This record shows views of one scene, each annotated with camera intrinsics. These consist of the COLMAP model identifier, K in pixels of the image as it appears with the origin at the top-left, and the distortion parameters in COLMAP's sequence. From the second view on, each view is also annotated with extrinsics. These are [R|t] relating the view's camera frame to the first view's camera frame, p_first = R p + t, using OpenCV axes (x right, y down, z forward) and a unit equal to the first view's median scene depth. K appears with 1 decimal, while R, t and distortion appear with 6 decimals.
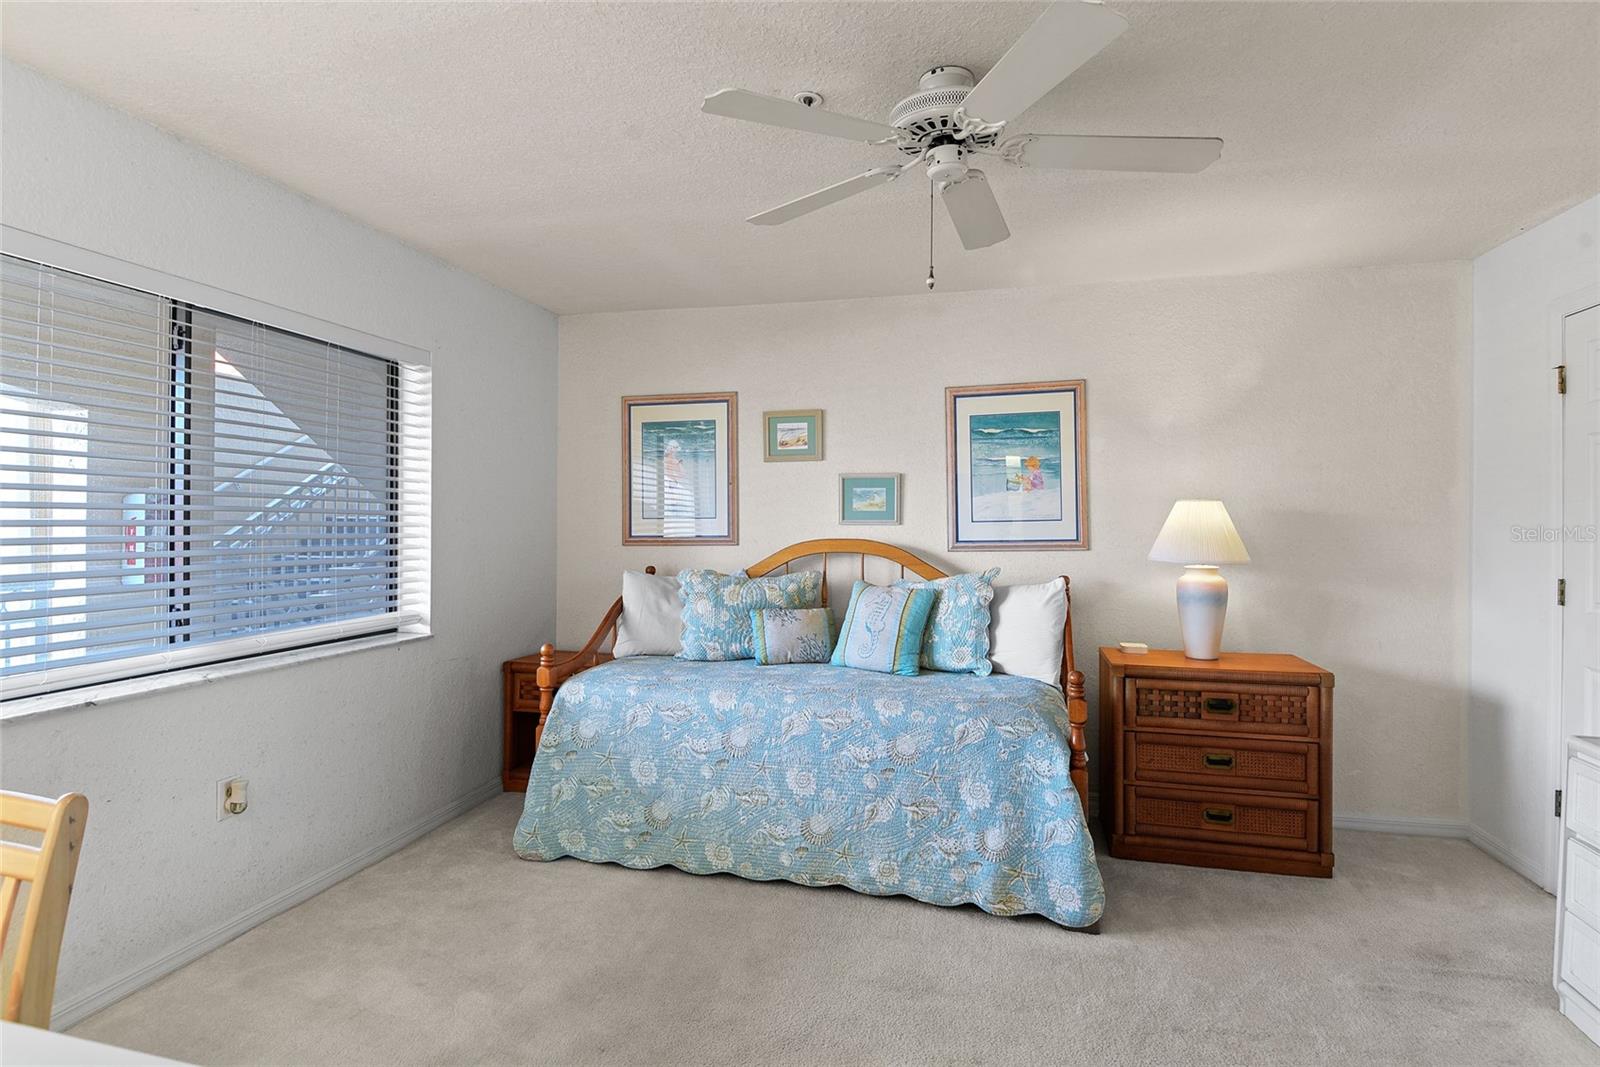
lens RADIAL K [[835.1, 0, 804.9], [0, 835.1, 514.3], [0, 0, 1]] dist [0.002661, -0.018132]
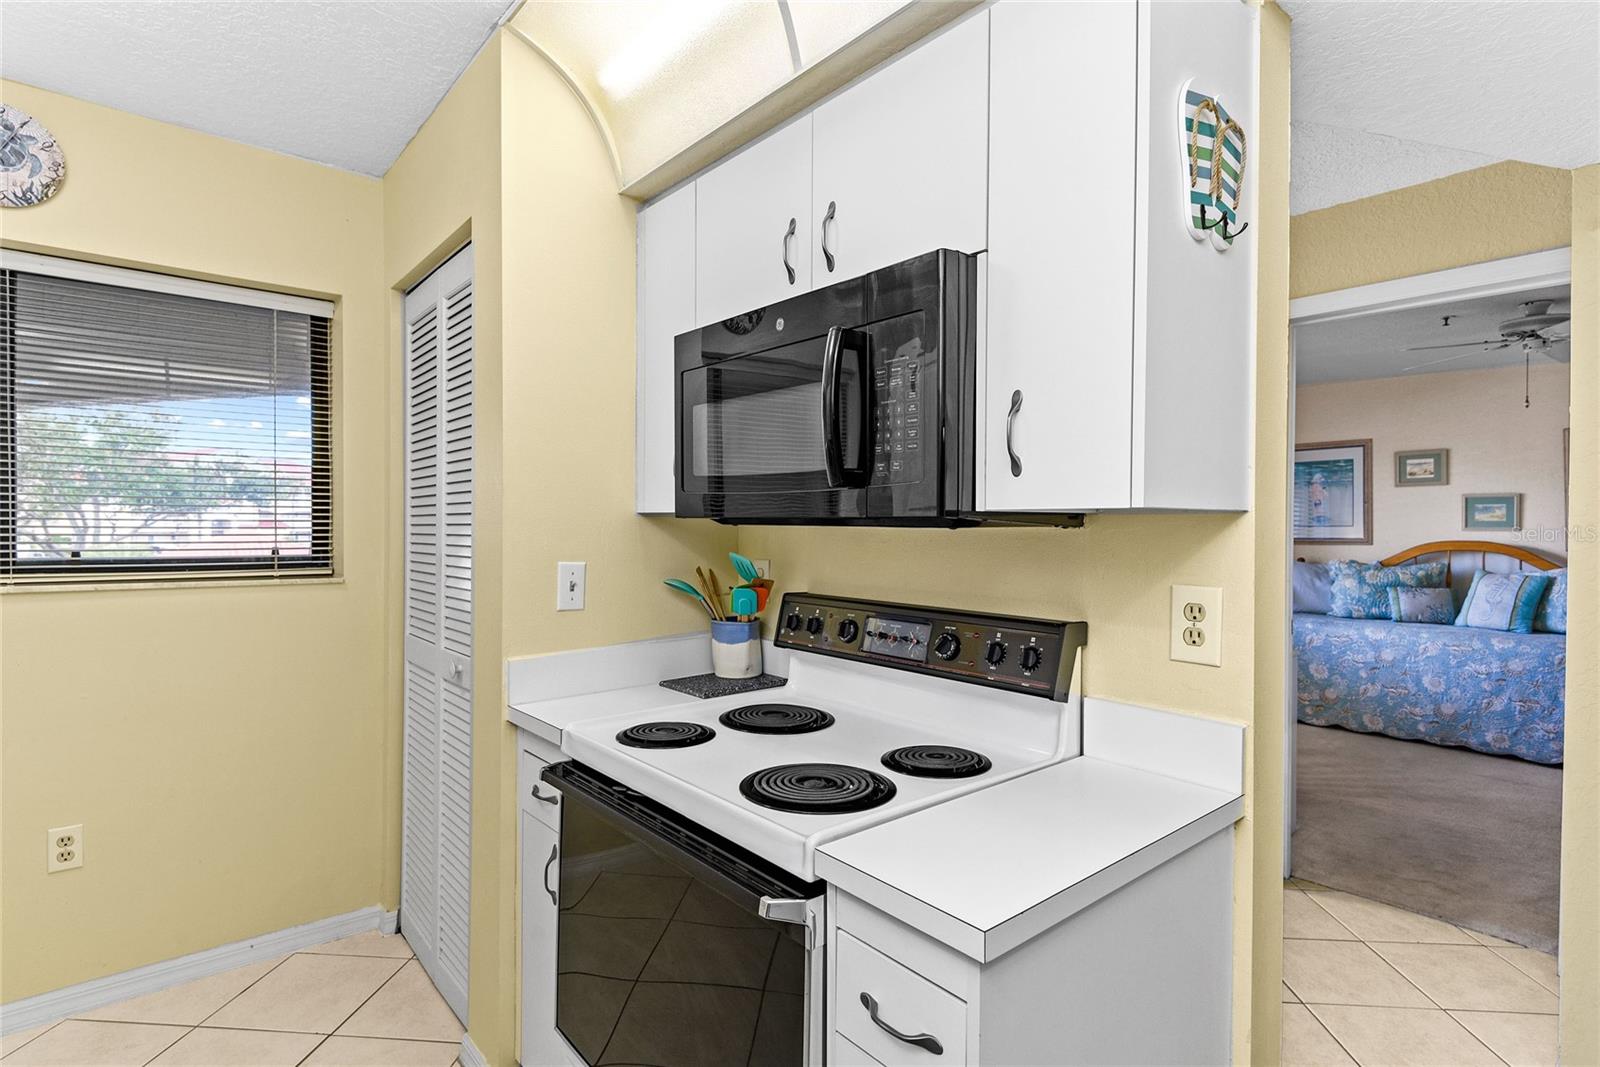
lens RADIAL K [[807.2, 0, 806.5], [0, 807.2, 532.7], [0, 0, 1]] dist [0.021046, -0.015375]
pose [[0.807119, 0.004590, -0.590371, -0.045635], [0.003277, 0.999920, 0.012255, -0.005437], [0.590380, -0.011826, 0.807039, -0.823432]]
